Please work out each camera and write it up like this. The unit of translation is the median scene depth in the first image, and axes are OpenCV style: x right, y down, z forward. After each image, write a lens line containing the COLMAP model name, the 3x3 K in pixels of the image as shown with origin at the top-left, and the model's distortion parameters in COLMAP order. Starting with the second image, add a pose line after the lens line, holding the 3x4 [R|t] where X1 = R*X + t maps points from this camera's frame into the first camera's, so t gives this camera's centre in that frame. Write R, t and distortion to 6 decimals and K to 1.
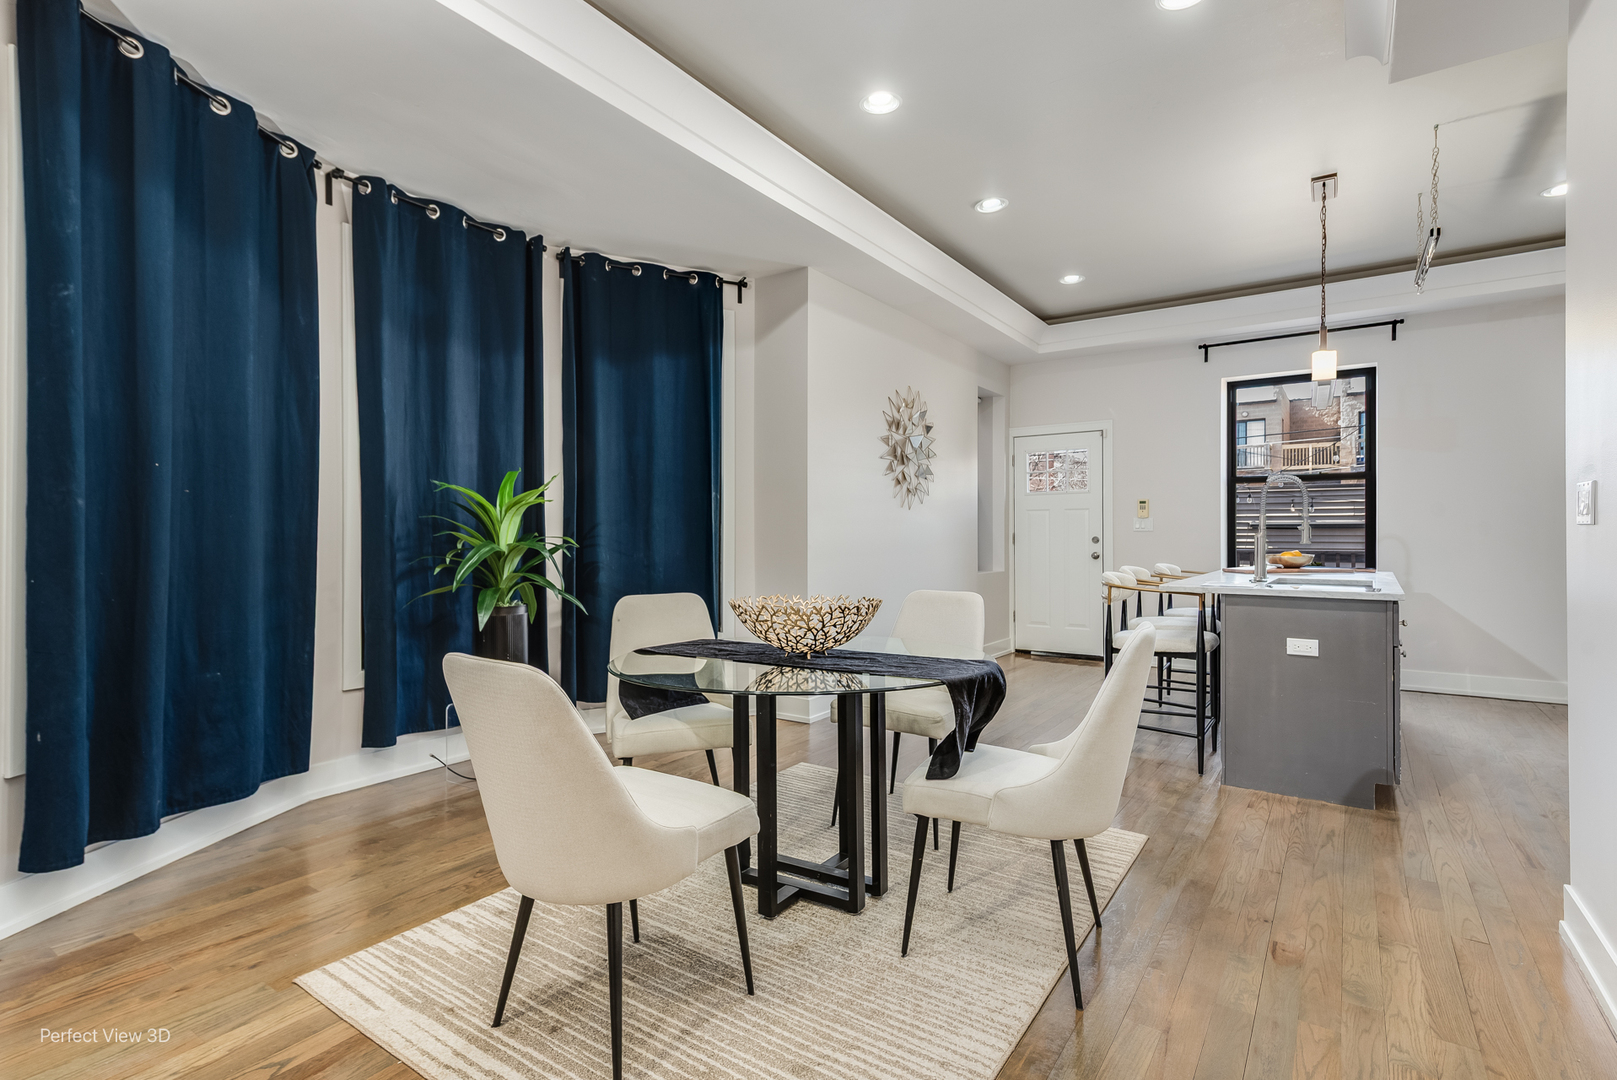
lens RADIAL K [[790.7, 0, 804.7], [0, 790.7, 538.4], [0, 0, 1]] dist [-0.000019, -0.000006]
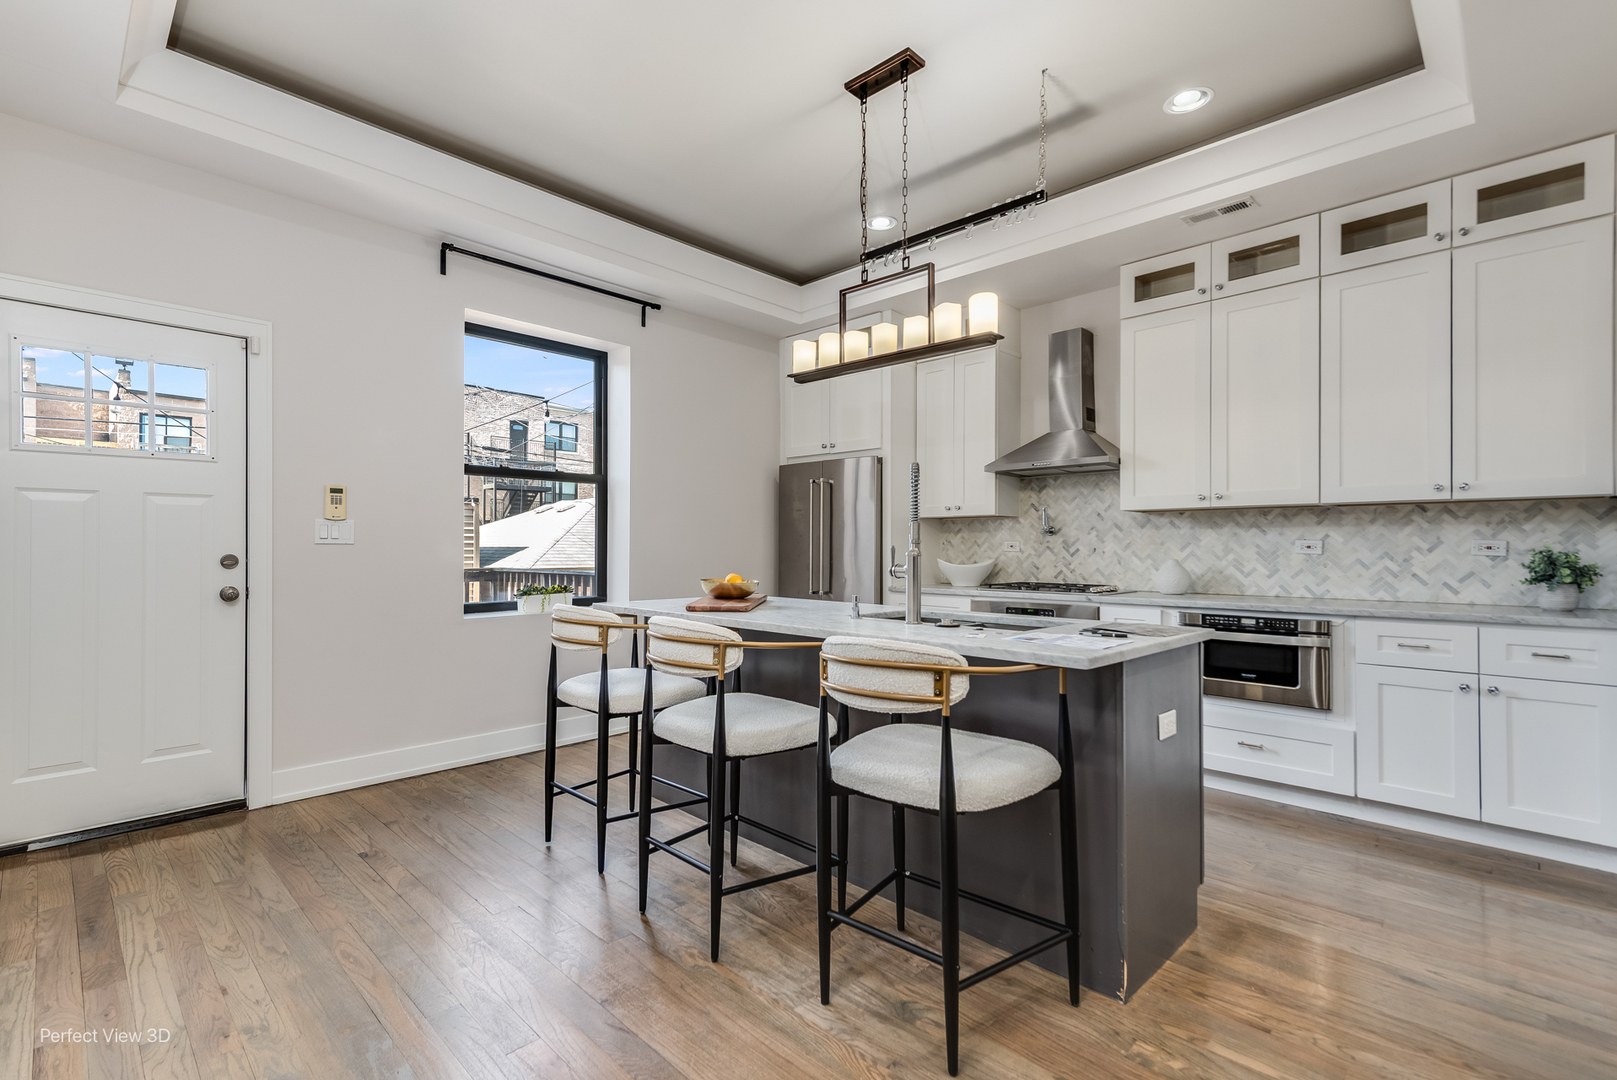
lens RADIAL K [[734.9, 0, 809.3], [0, 734.9, 541.6], [0, 0, 1]] dist [0.004816, 0.000694]
pose [[0.178062, 0.010268, 0.983966, -0.010443], [0.002728, 0.999937, -0.010928, -0.004487], [-0.984015, 0.004630, 0.178023, 0.617479]]
